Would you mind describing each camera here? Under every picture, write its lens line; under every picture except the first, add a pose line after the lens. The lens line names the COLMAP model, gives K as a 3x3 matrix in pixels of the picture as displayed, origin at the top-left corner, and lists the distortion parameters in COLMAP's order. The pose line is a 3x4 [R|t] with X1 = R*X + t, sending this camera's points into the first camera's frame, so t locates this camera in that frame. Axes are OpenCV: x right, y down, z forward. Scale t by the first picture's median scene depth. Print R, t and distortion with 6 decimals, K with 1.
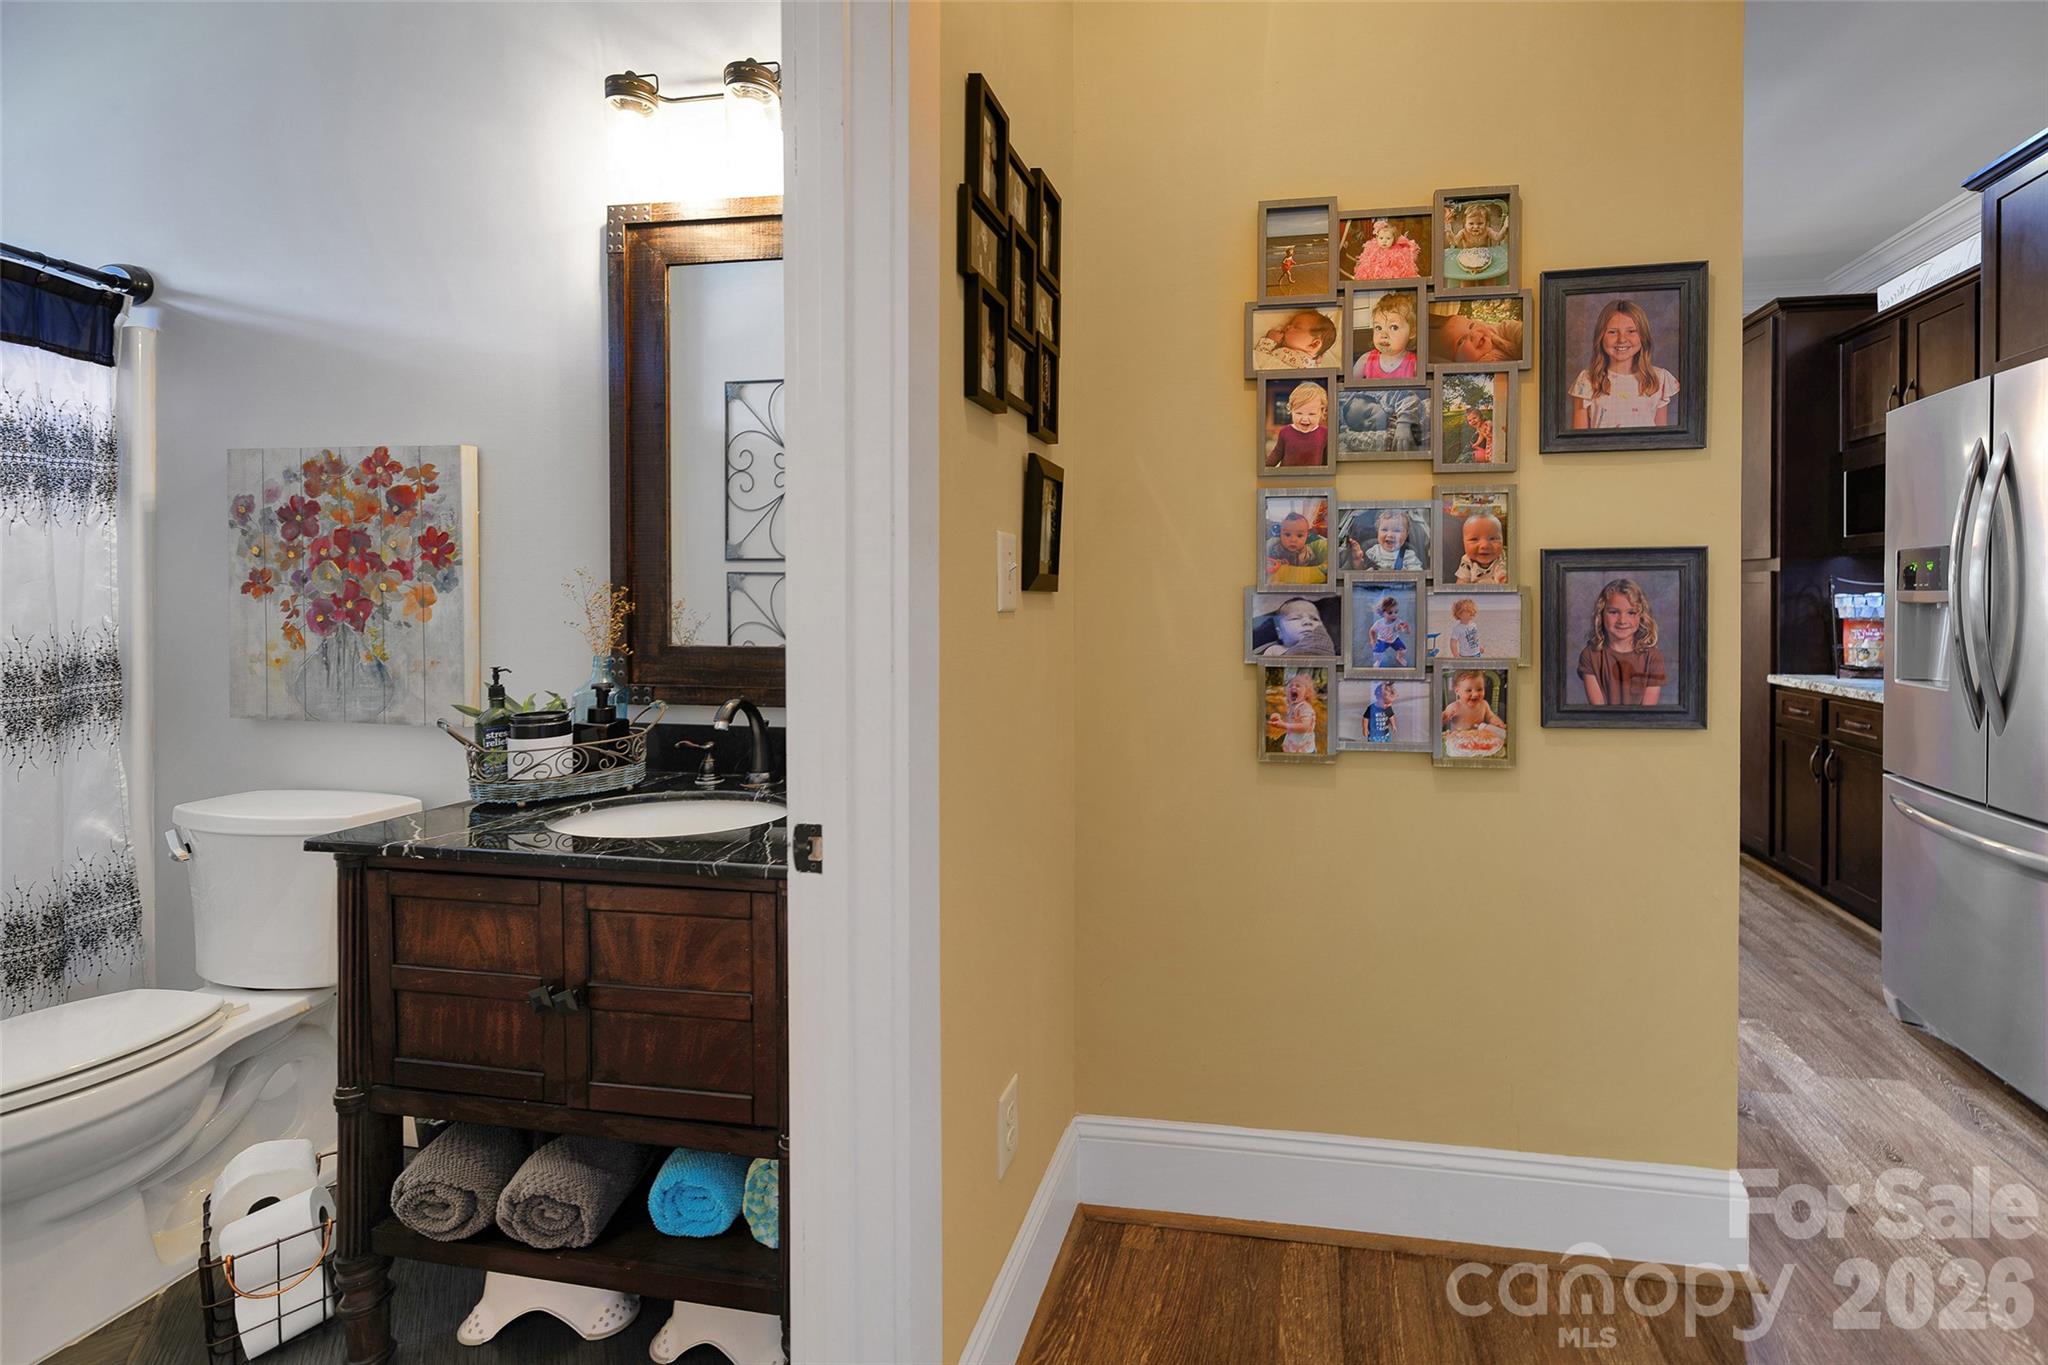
lens RADIAL K [[832.3, 0, 1130.6], [0, 832.3, 609.8], [0, 0, 1]] dist [0.002349, -0.001128]
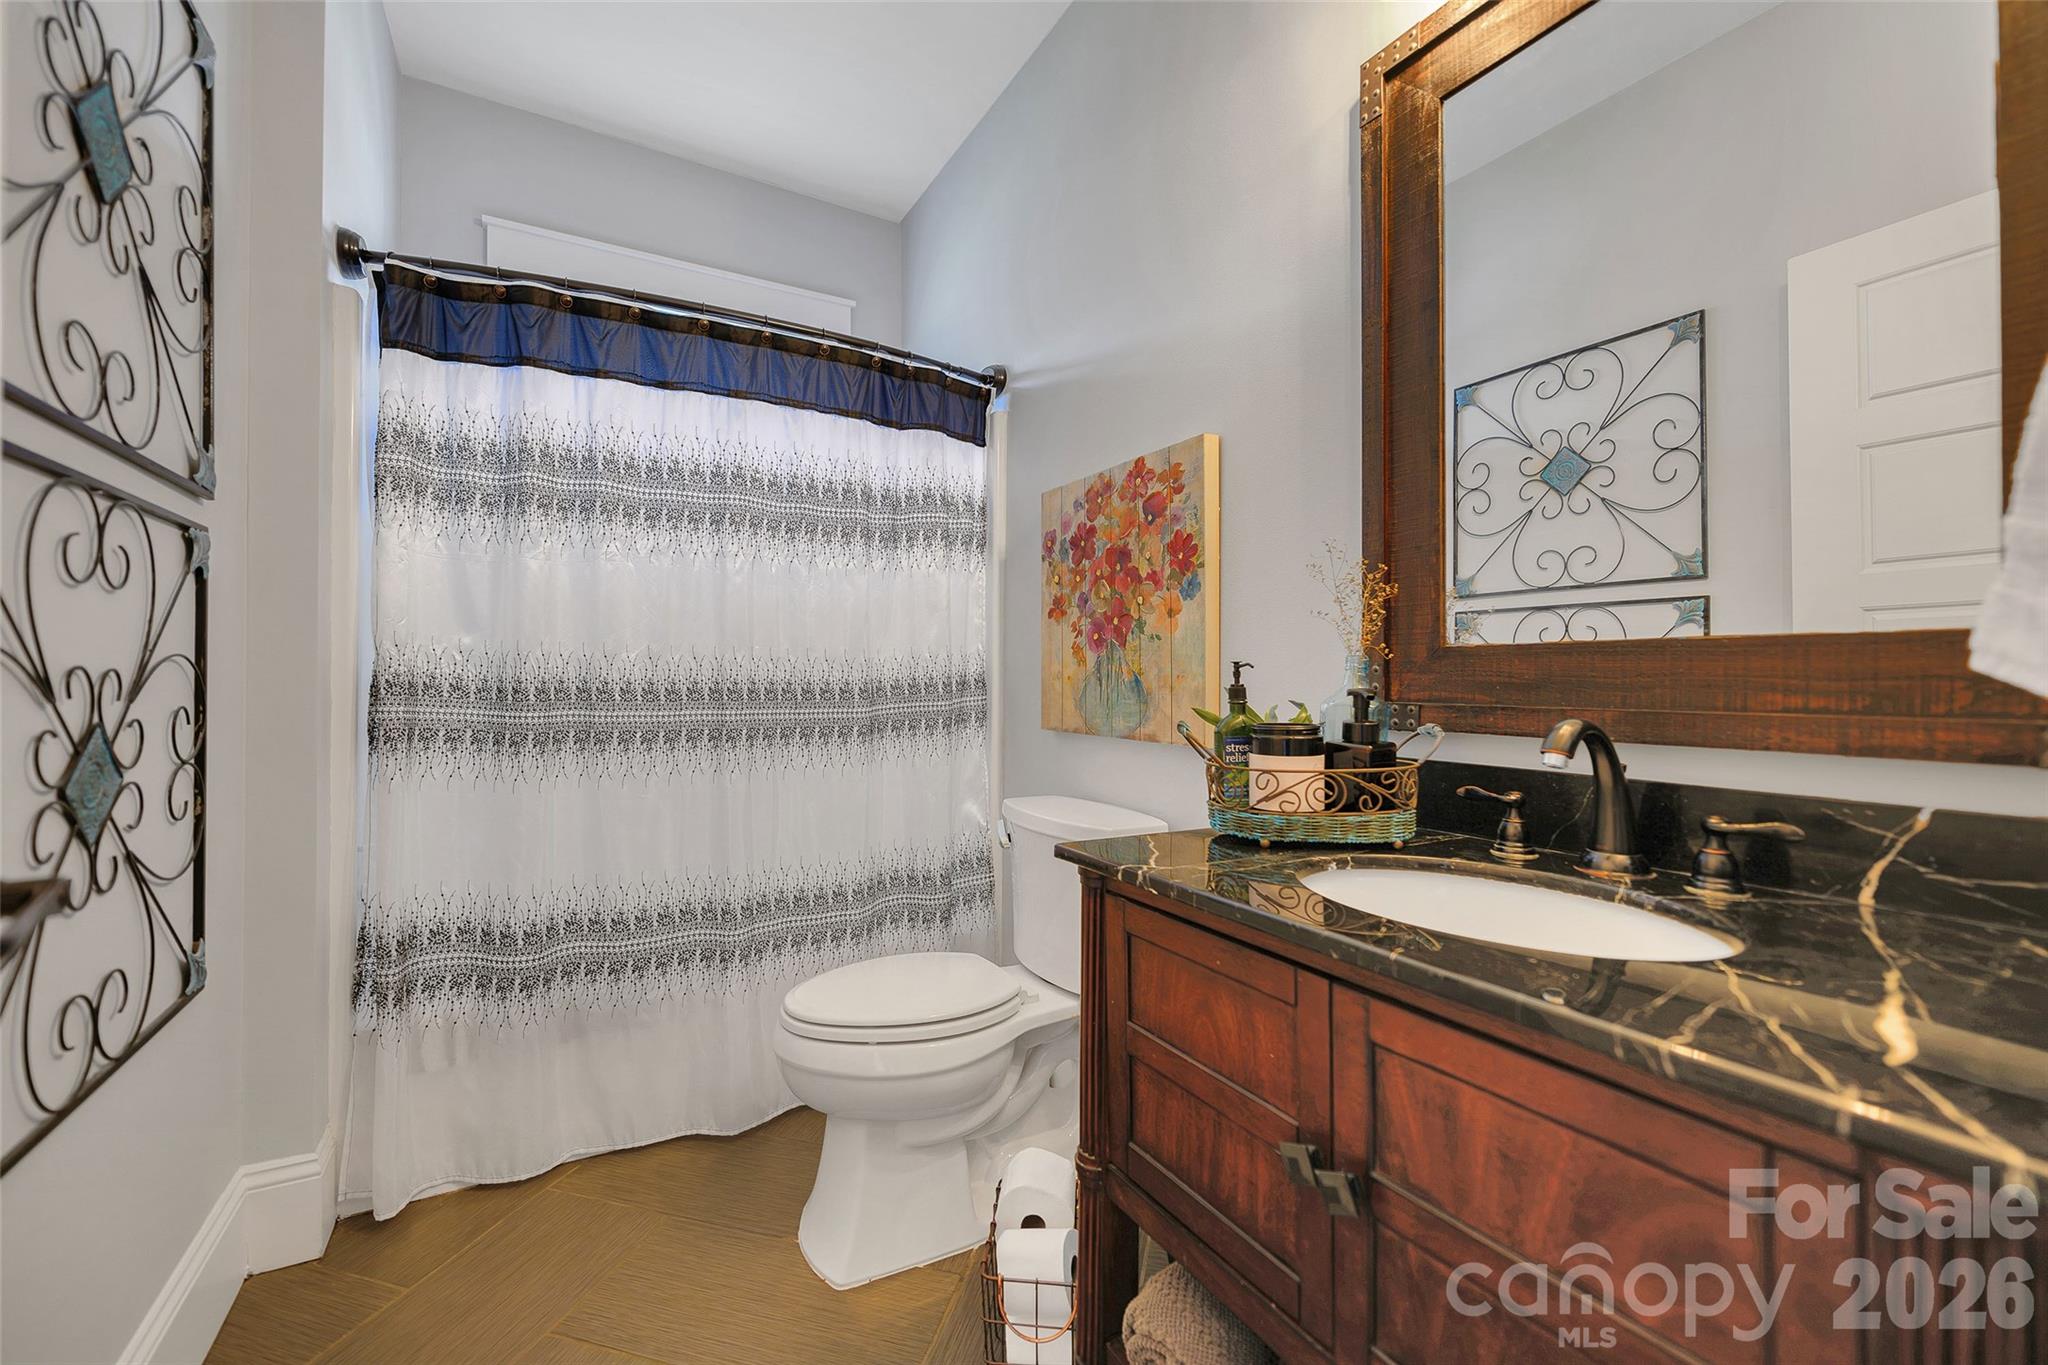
lens RADIAL K [[832.3, 0, 1020.9], [0, 832.3, 676.6], [0, 0, 1]] dist [0.002349, -0.001128]
pose [[0.623786, -0.002702, -0.781591, -0.239589], [-0.007759, 0.999923, -0.009649, 0.078686], [0.781557, 0.012083, 0.623717, 0.306050]]
